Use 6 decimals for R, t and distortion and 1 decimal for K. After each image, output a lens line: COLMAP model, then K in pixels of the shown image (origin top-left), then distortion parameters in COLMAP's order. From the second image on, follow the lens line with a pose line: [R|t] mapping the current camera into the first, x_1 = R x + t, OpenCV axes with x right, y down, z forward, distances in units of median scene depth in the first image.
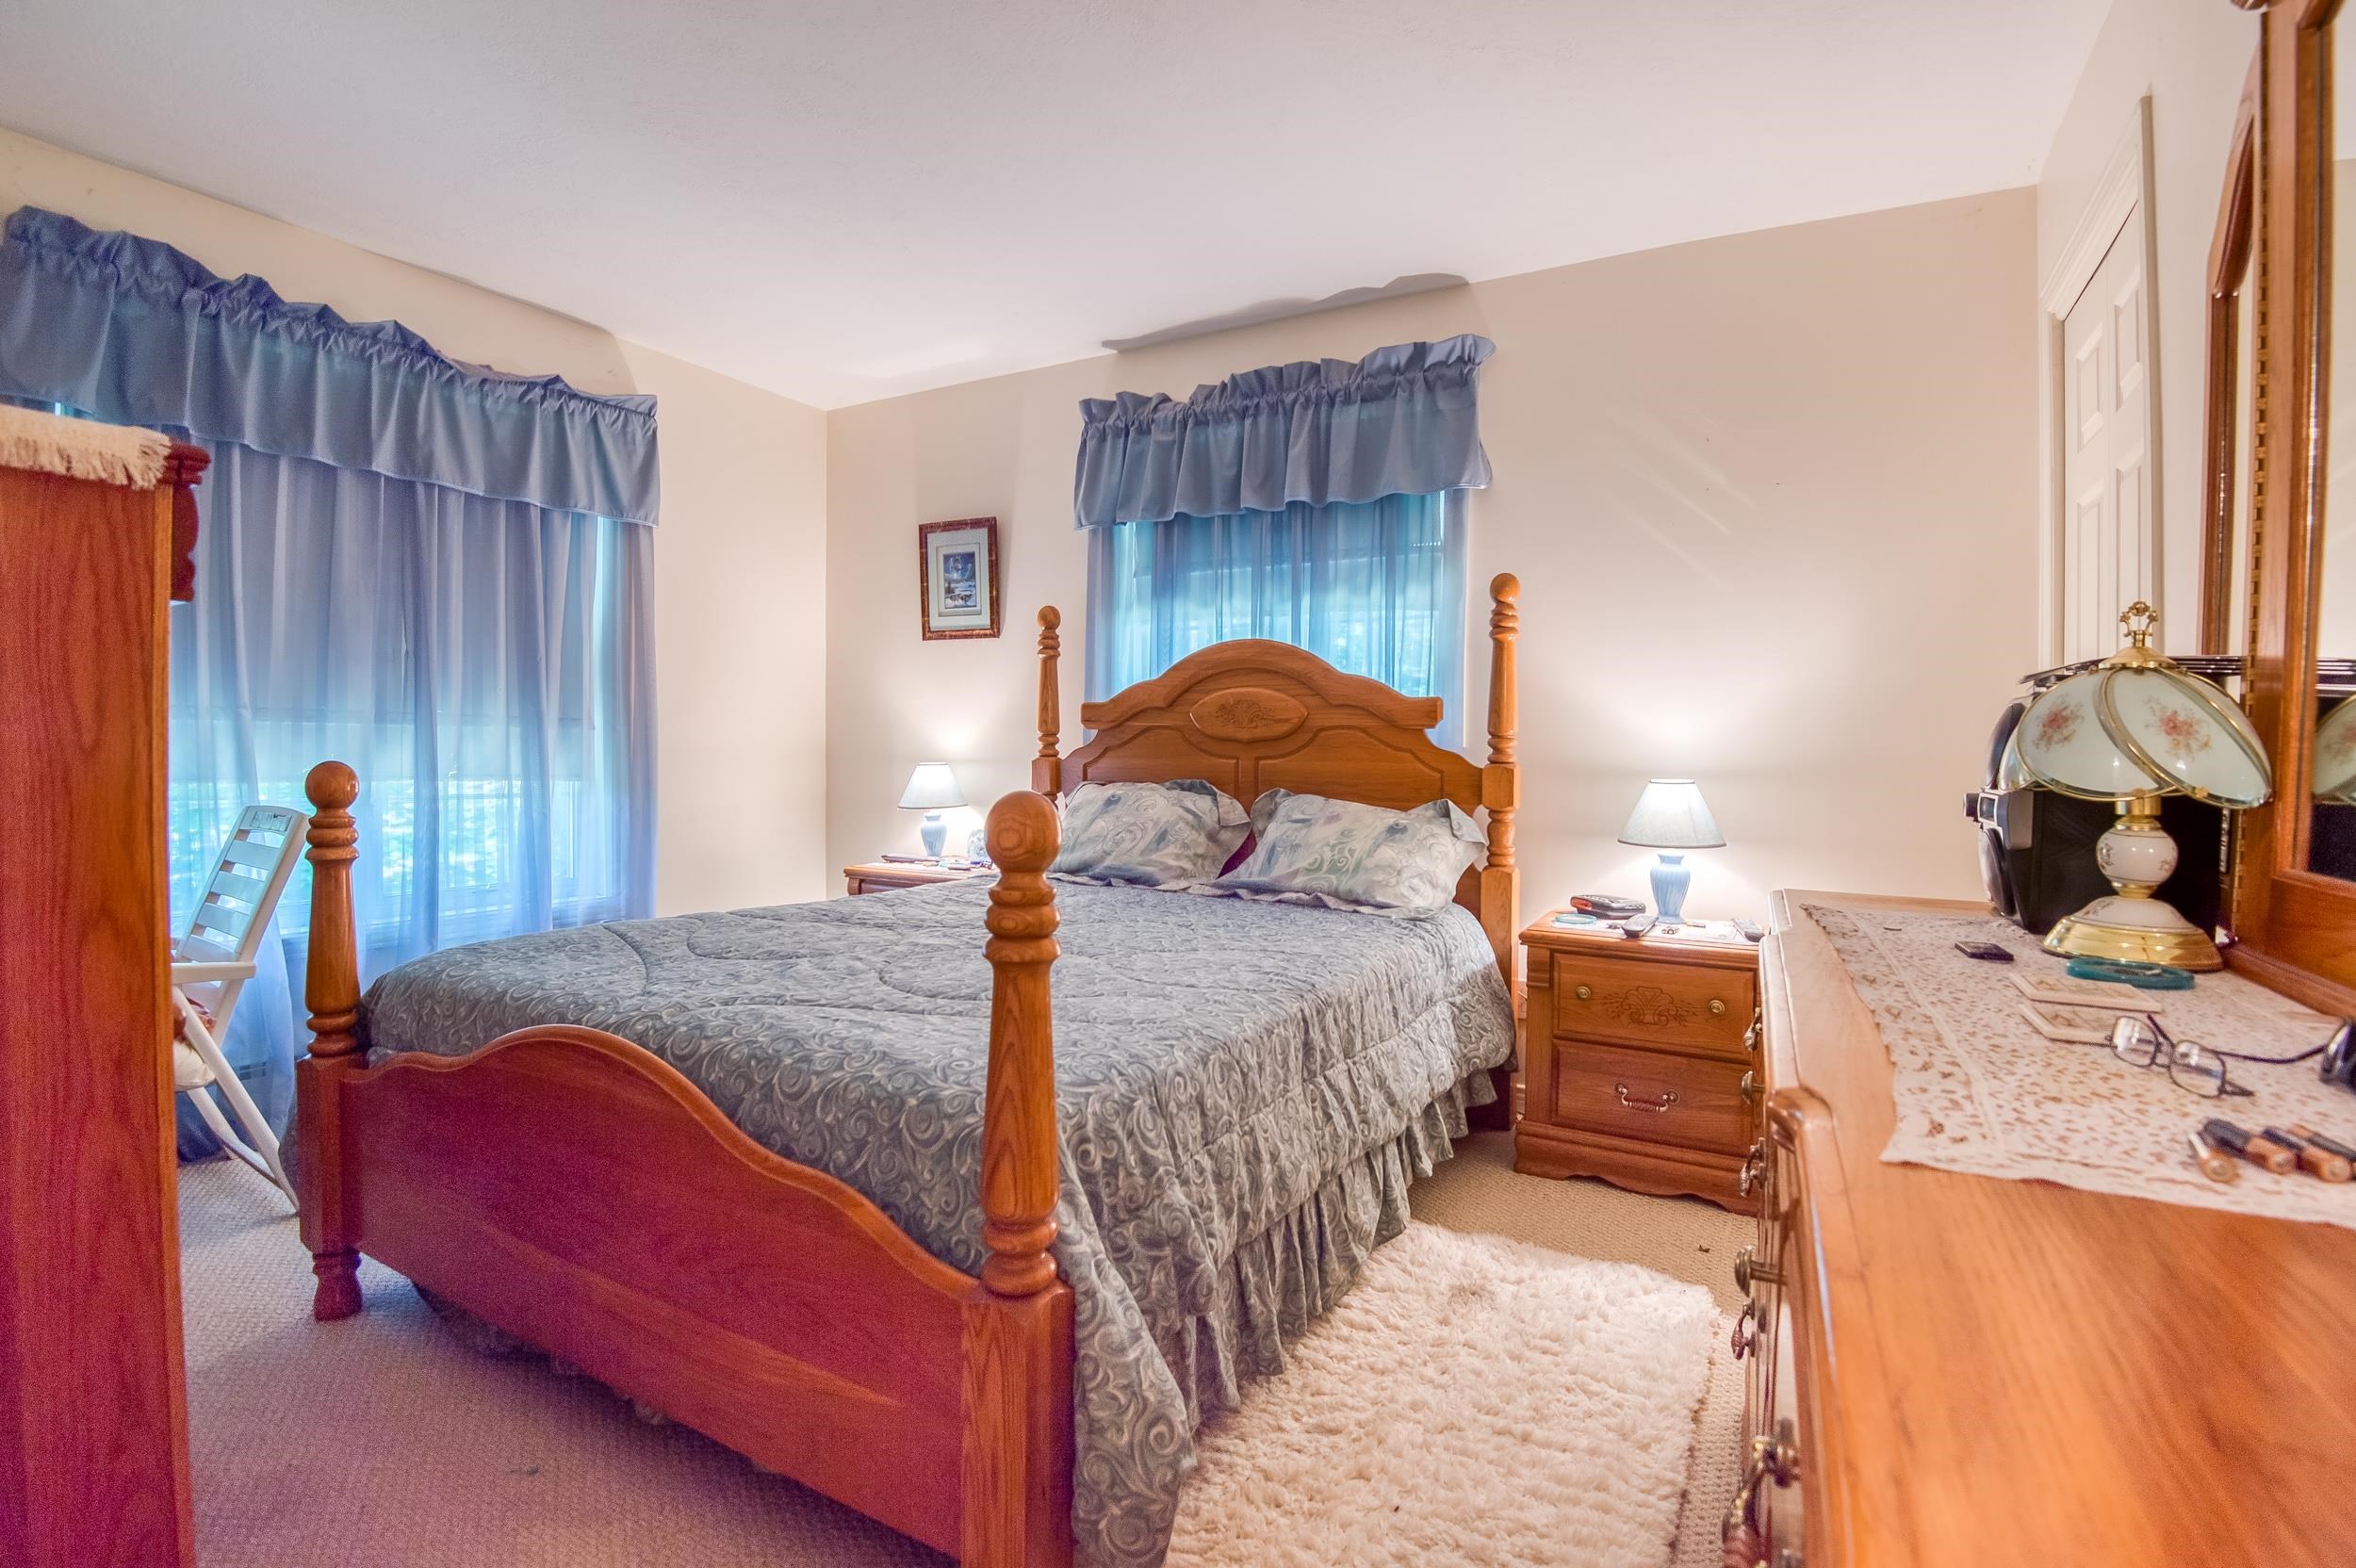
lens RADIAL K [[1103.4, 0, 1188.2], [0, 1103.4, 791.4], [0, 0, 1]] dist [-0.000711, -0.034494]
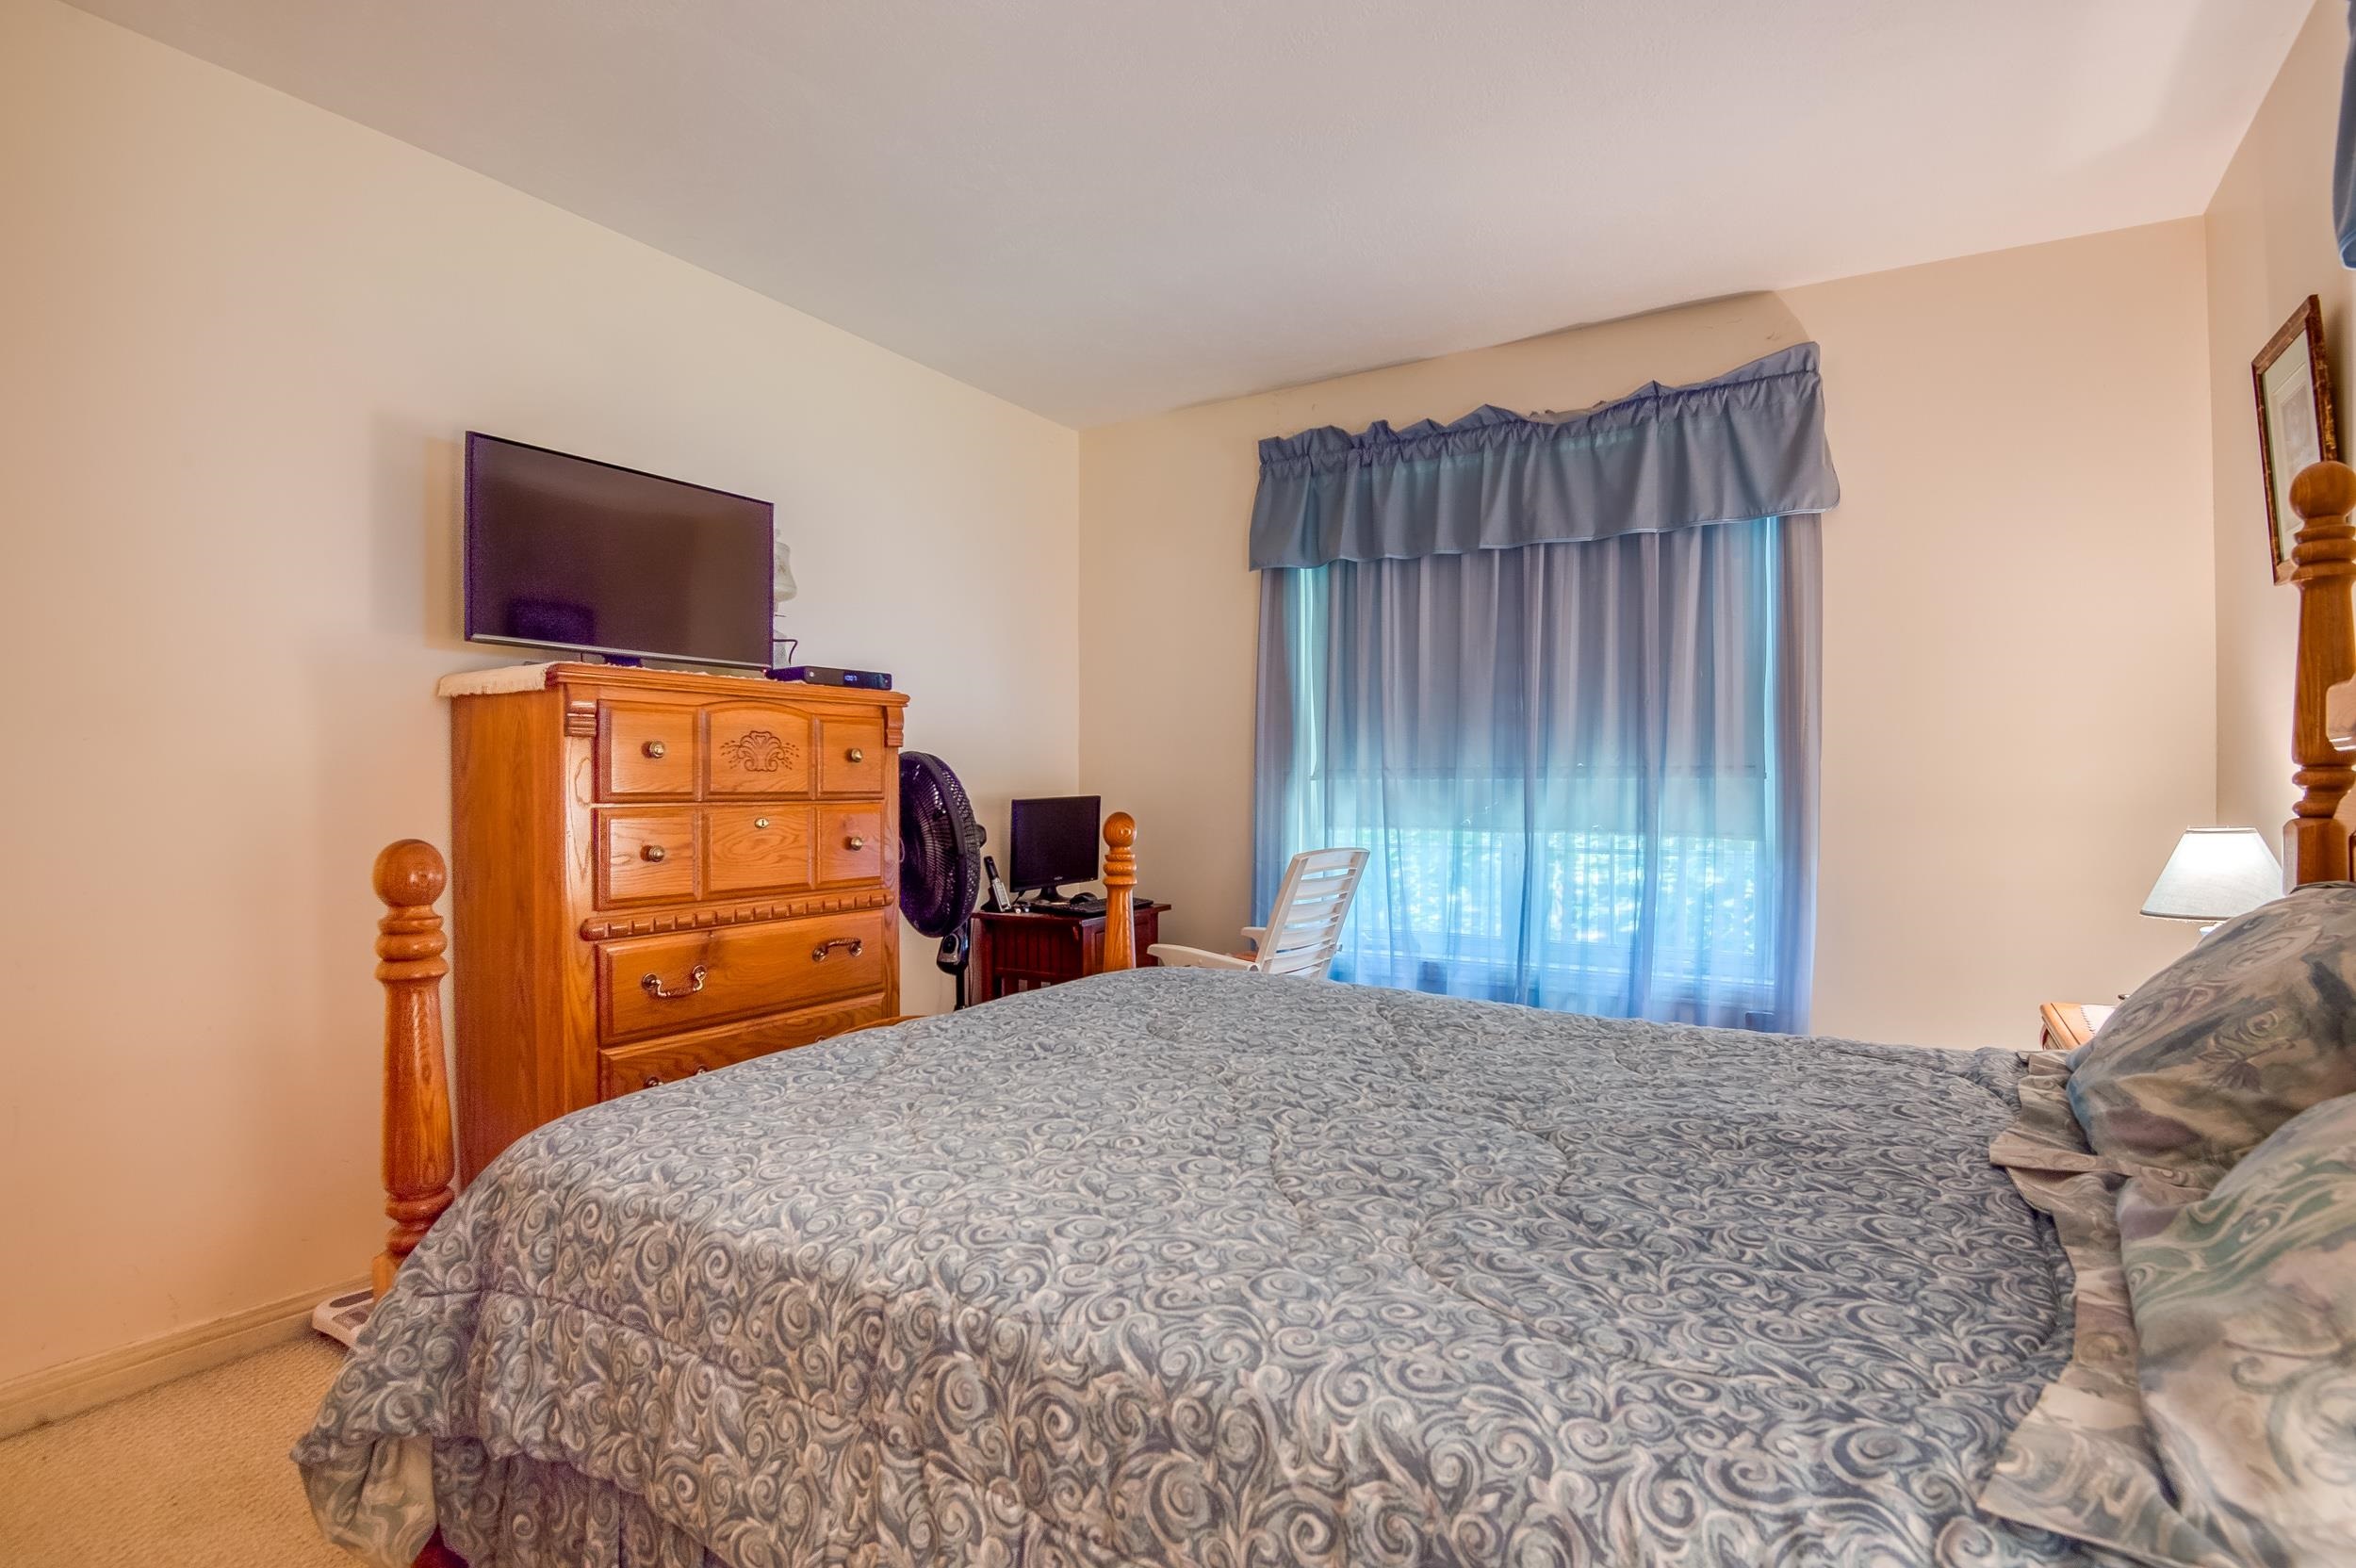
lens RADIAL K [[1150.8, 0, 1188.2], [0, 1150.8, 815.7], [0, 0, 1]] dist [0.000547, -0.016941]
pose [[-0.038798, 0.002988, -0.999243, 0.382818], [-0.030675, 0.999521, 0.004180, -0.019930], [0.998776, 0.030814, -0.038687, 0.685329]]
